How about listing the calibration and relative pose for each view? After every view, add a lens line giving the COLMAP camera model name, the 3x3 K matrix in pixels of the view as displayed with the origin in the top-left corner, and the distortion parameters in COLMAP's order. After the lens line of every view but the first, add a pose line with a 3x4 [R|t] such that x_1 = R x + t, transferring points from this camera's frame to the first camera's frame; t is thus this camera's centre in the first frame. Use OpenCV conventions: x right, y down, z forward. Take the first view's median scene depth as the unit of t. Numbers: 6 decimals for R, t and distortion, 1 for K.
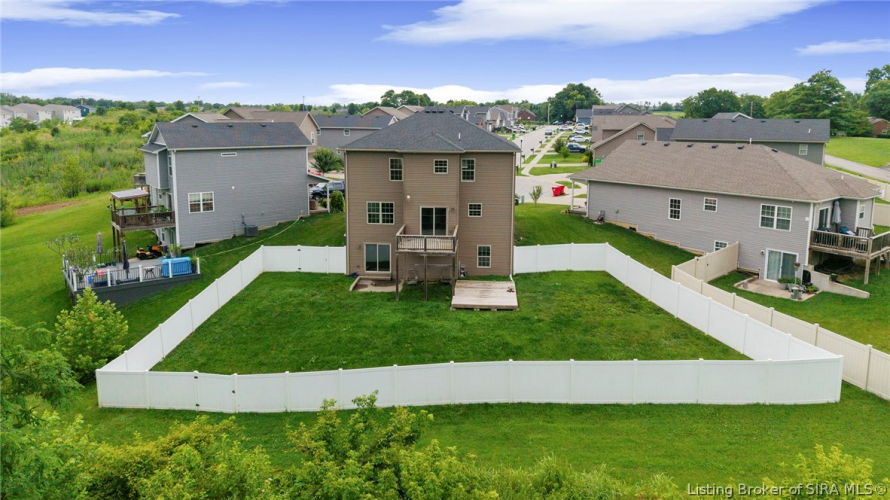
lens RADIAL K [[658.2, 0, 489.8], [0, 658.2, 223.0], [0, 0, 1]] dist [0.030103, -0.000117]
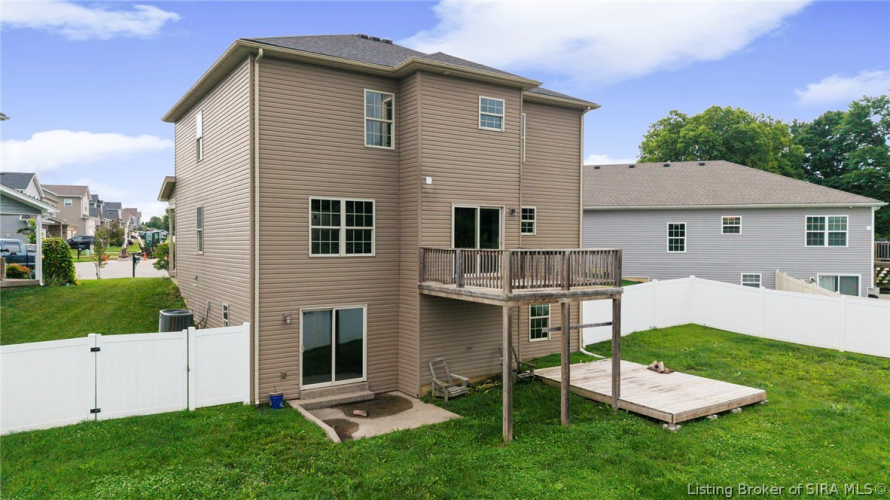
lens RADIAL K [[605.8, 0, 454.0], [0, 605.8, 240.9], [0, 0, 1]] dist [0.017314, -0.002619]
pose [[0.820254, -0.014402, 0.571819, -0.318945], [0.115788, 0.983168, -0.141332, 0.051736], [-0.560158, 0.182137, 0.808114, 0.674265]]
